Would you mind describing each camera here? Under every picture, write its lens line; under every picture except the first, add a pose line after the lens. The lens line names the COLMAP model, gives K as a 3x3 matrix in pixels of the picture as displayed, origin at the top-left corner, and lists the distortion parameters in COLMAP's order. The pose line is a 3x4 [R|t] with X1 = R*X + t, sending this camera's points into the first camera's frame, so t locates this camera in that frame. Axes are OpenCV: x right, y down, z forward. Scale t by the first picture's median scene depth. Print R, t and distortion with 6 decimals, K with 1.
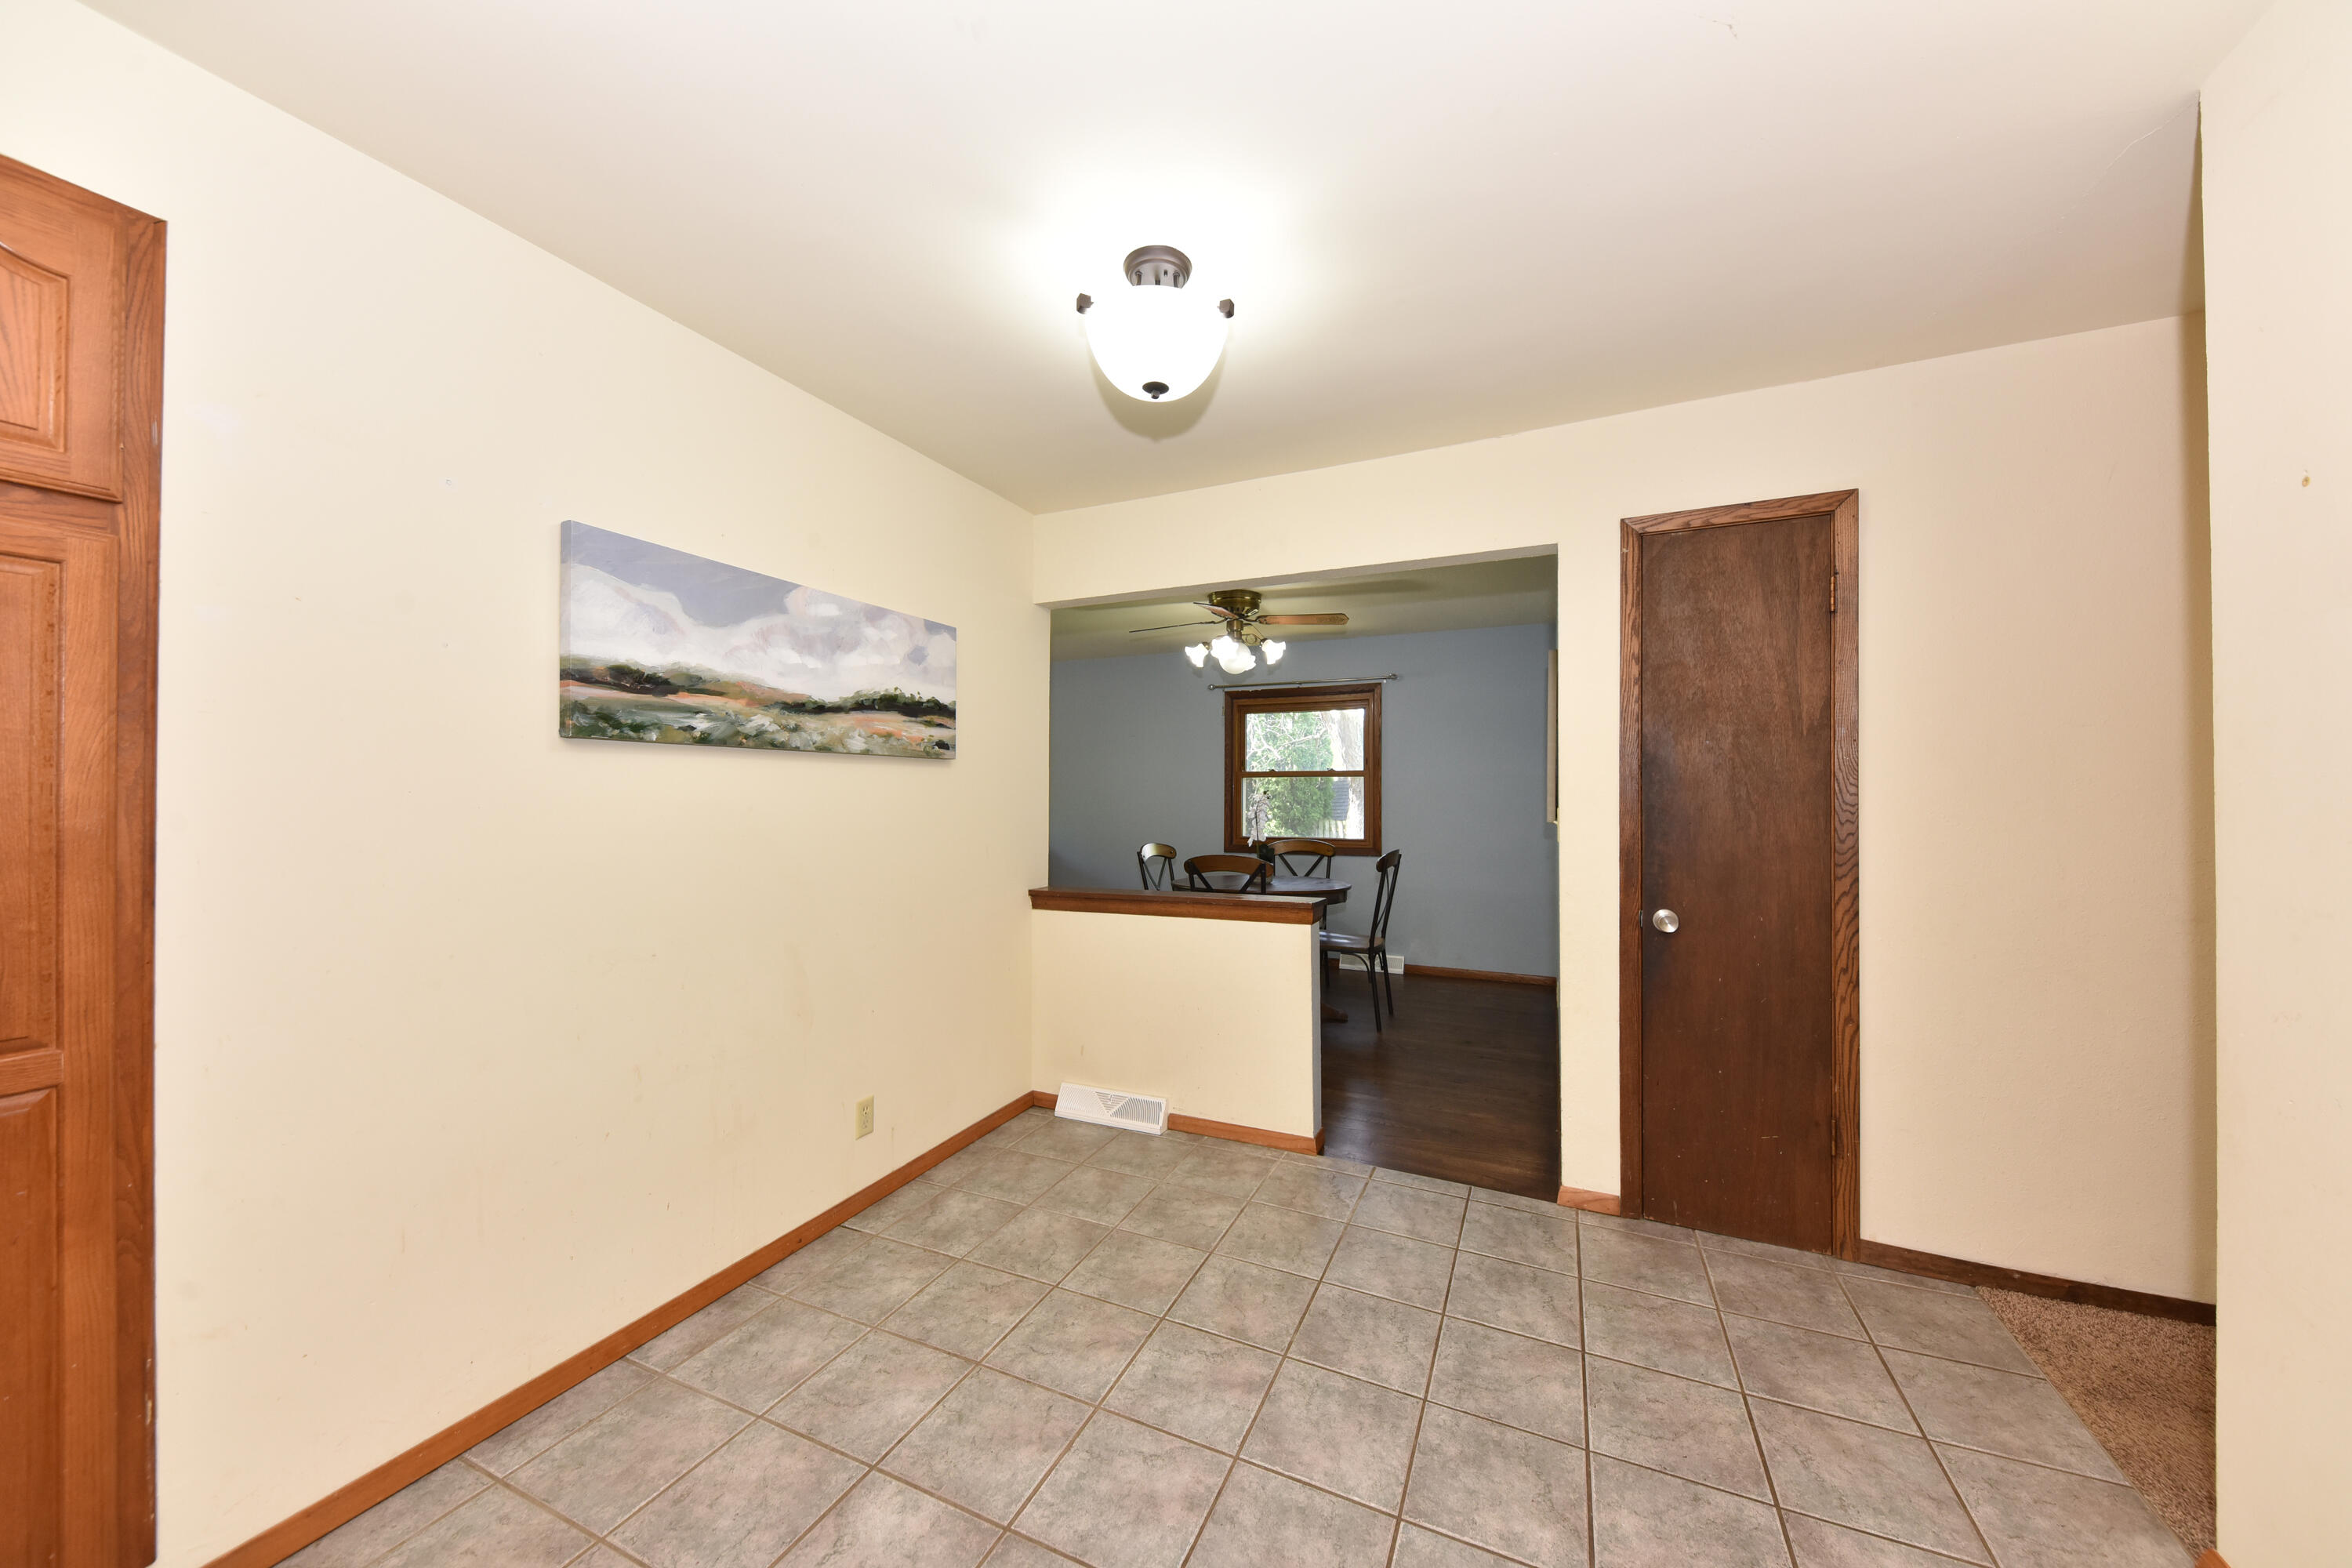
lens RADIAL K [[814.0, 0, 1185.5], [0, 814.0, 785.8], [0, 0, 1]] dist [0.010886, -0.007843]
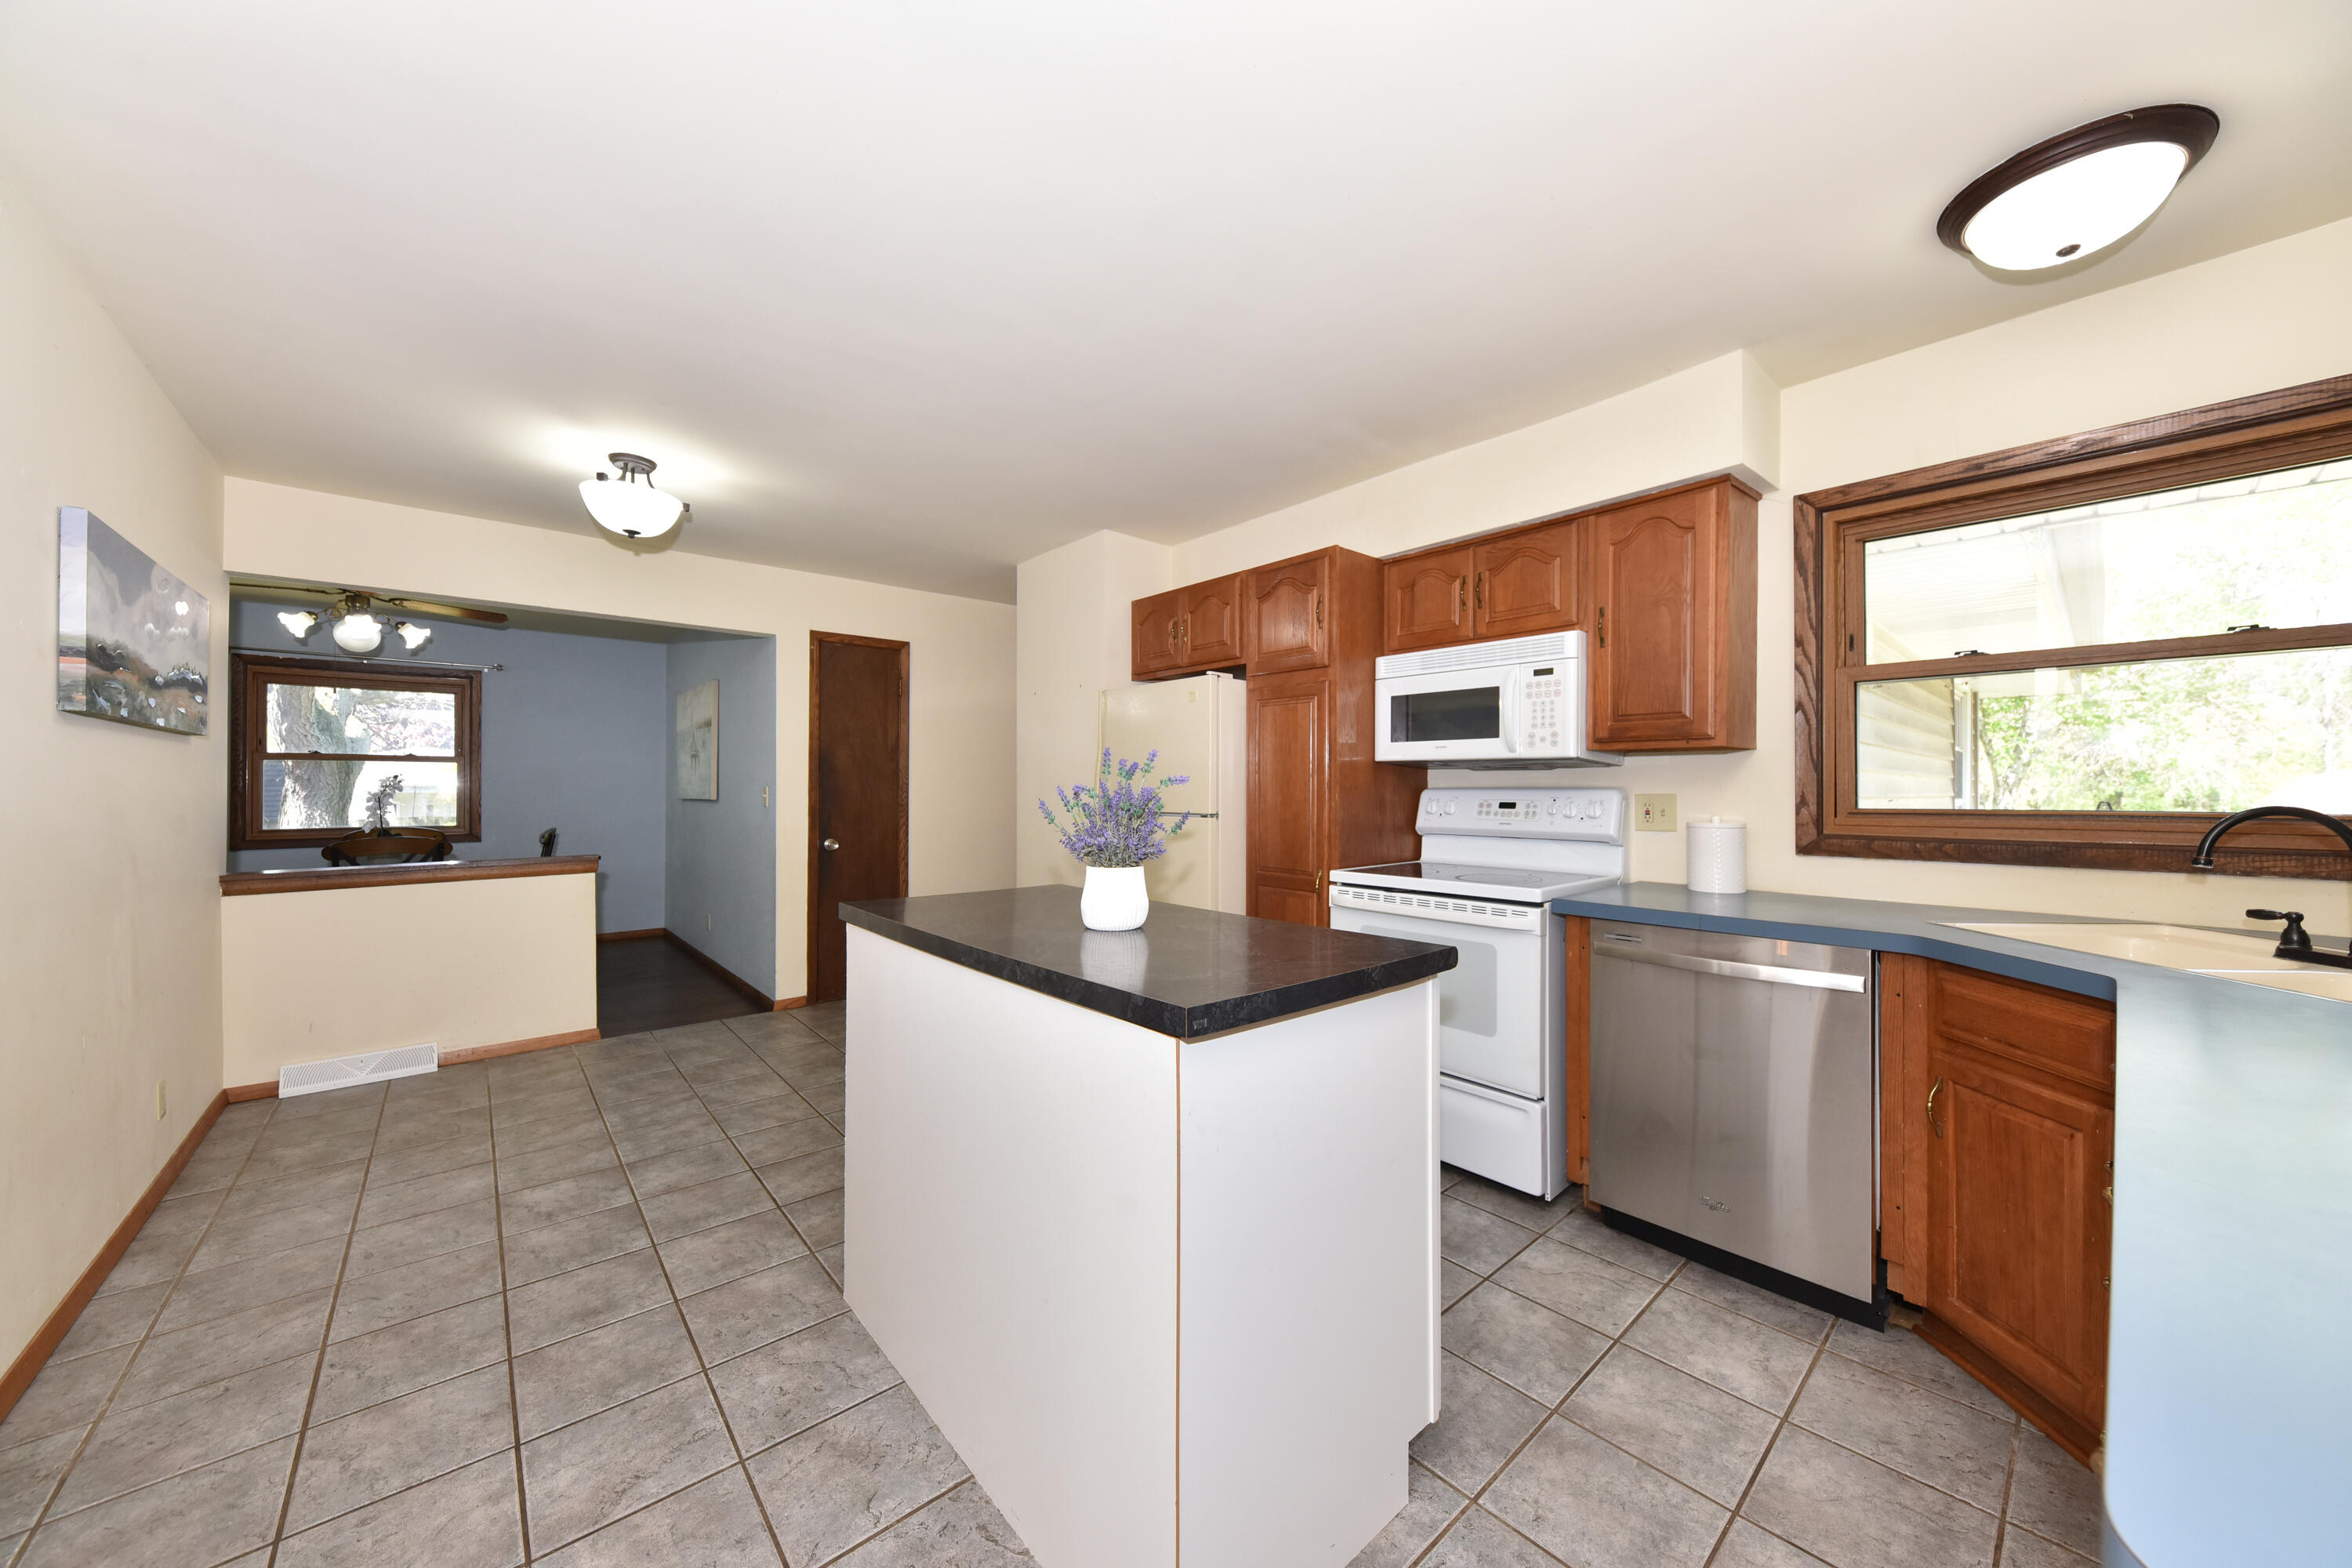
lens RADIAL K [[814.0, 0, 1185.5], [0, 814.0, 785.8], [0, 0, 1]] dist [0.010886, -0.007843]
pose [[0.411526, 0.003131, 0.911393, -0.804924], [-0.010041, 0.999949, 0.001098, 0.016033], [-0.911343, -0.009603, 0.411536, -0.540741]]
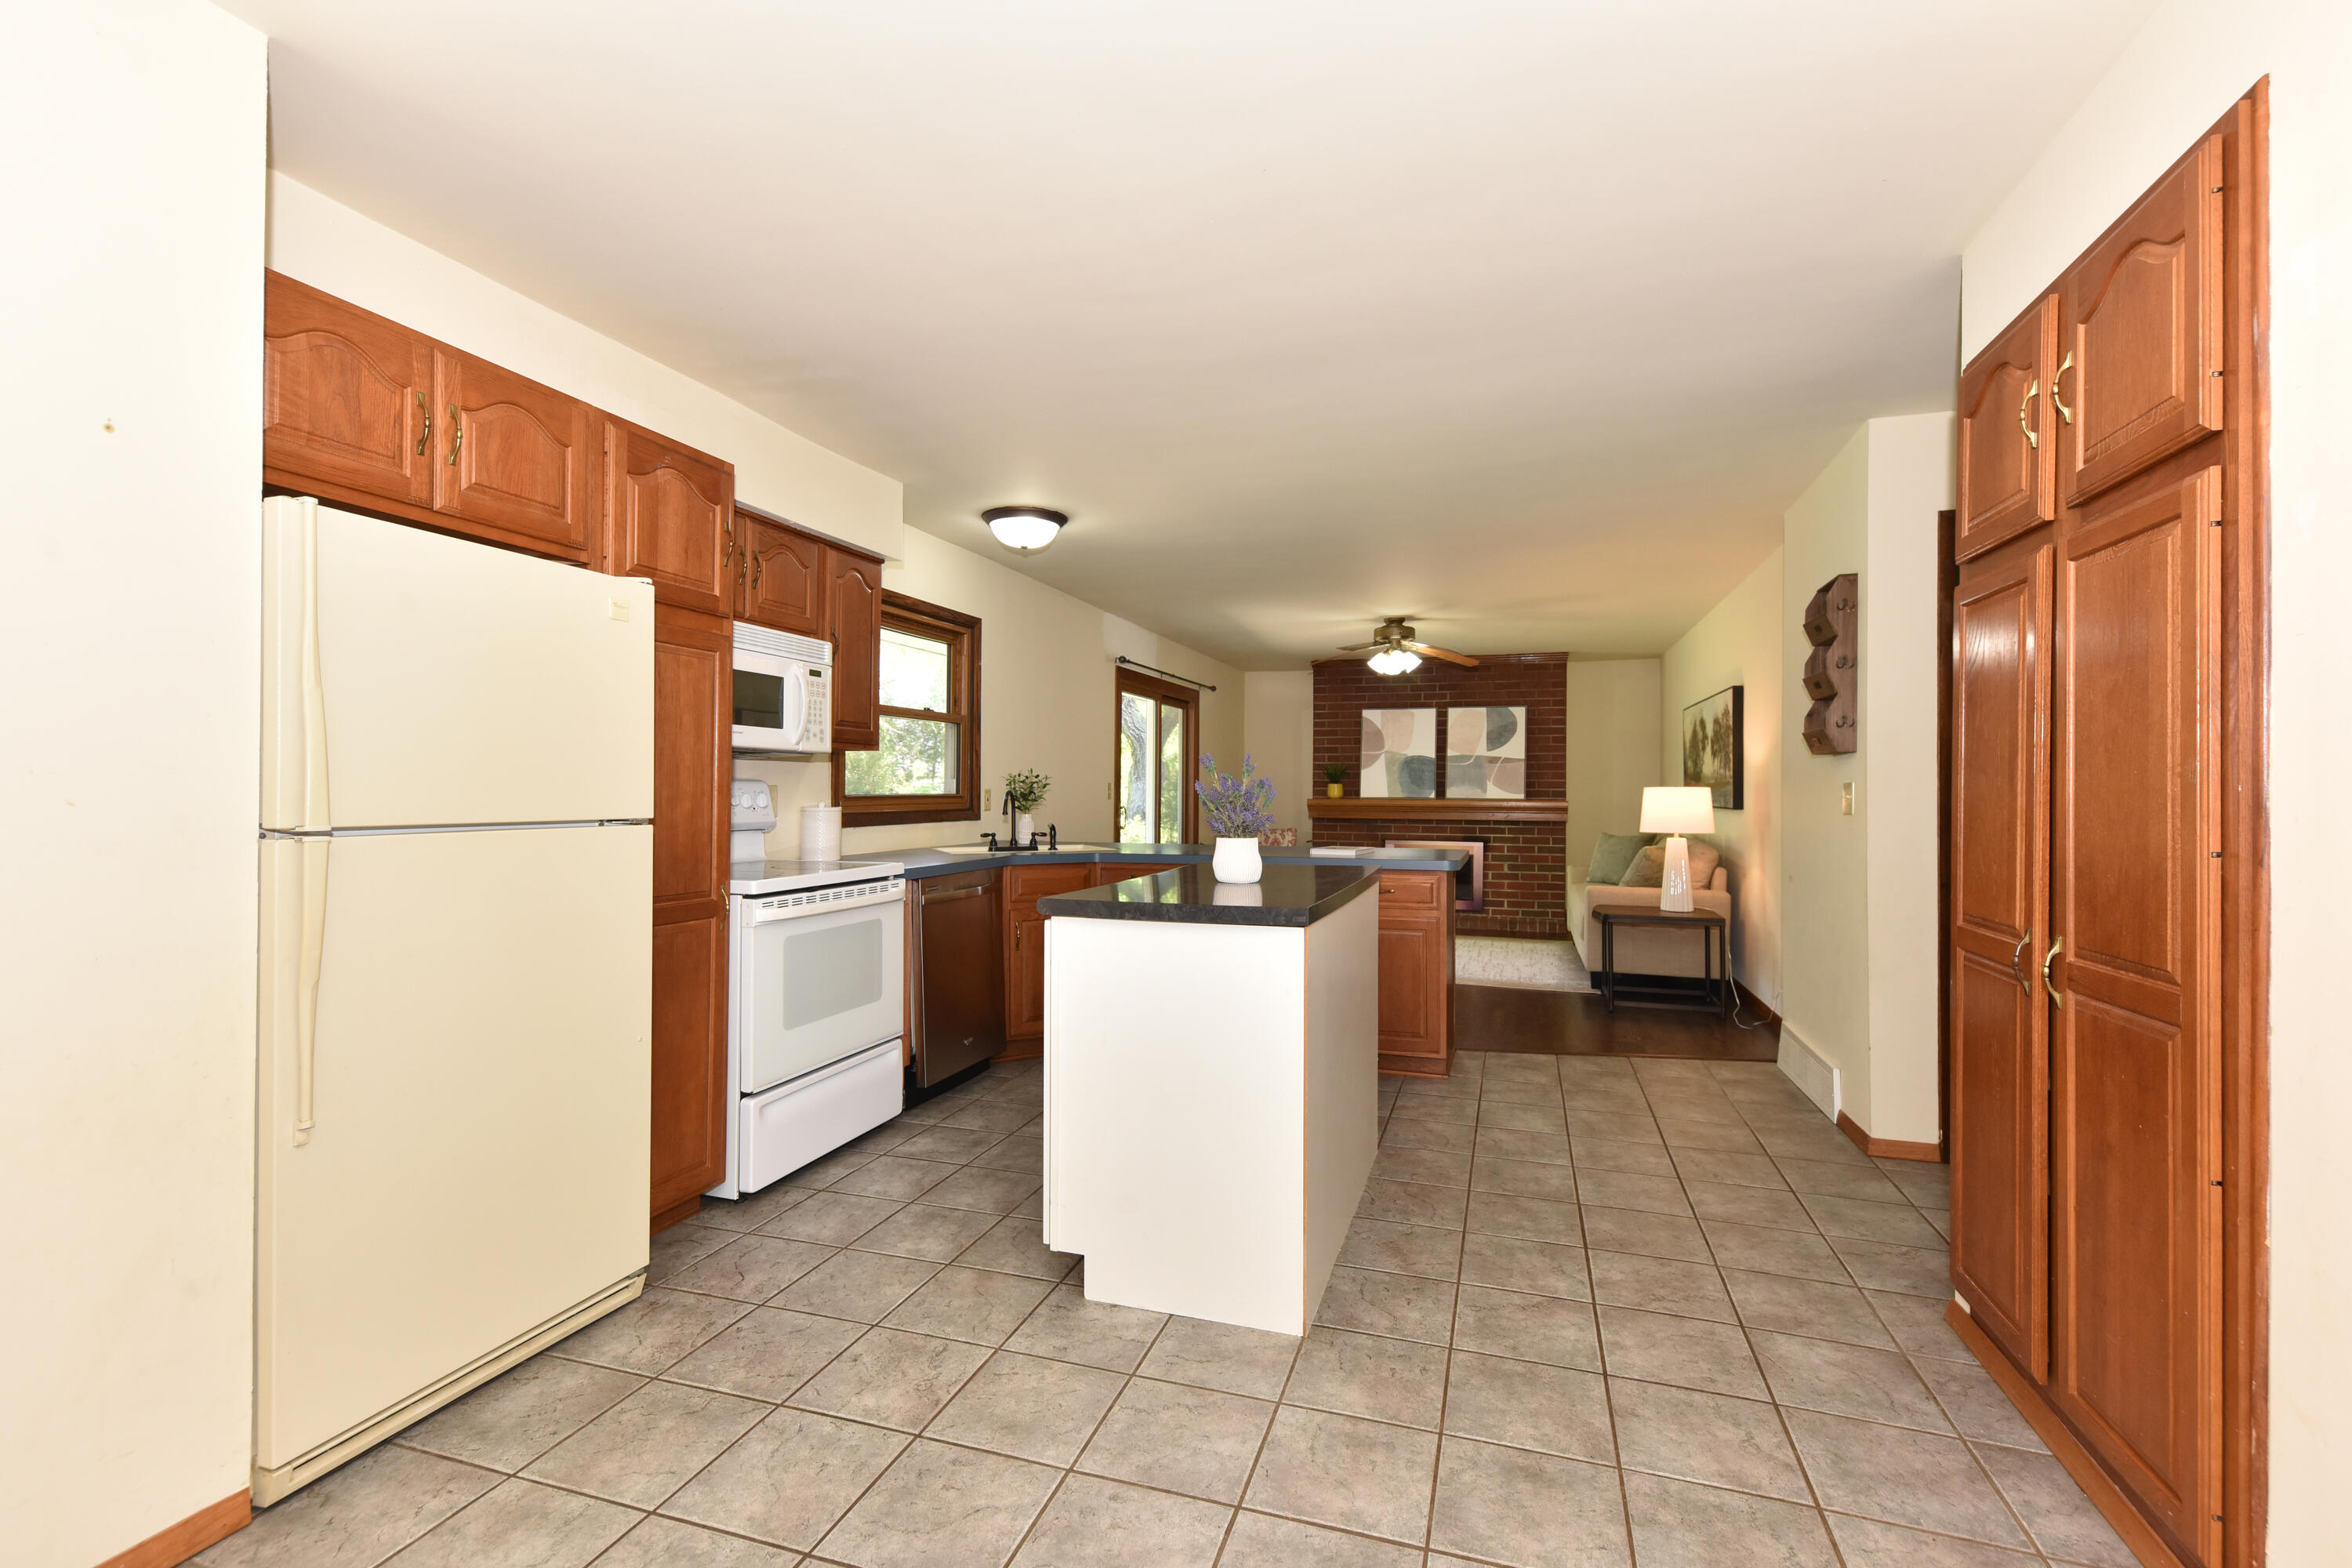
lens RADIAL K [[1026.3, 0, 1190.9], [0, 1026.3, 783.4], [0, 0, 1]] dist [0.000266, 0.000071]
pose [[-0.993020, -0.007377, -0.117717, 0.002045], [-0.005404, 0.999840, -0.017068, 0.042884], [0.117824, -0.016312, -0.992901, 0.994947]]
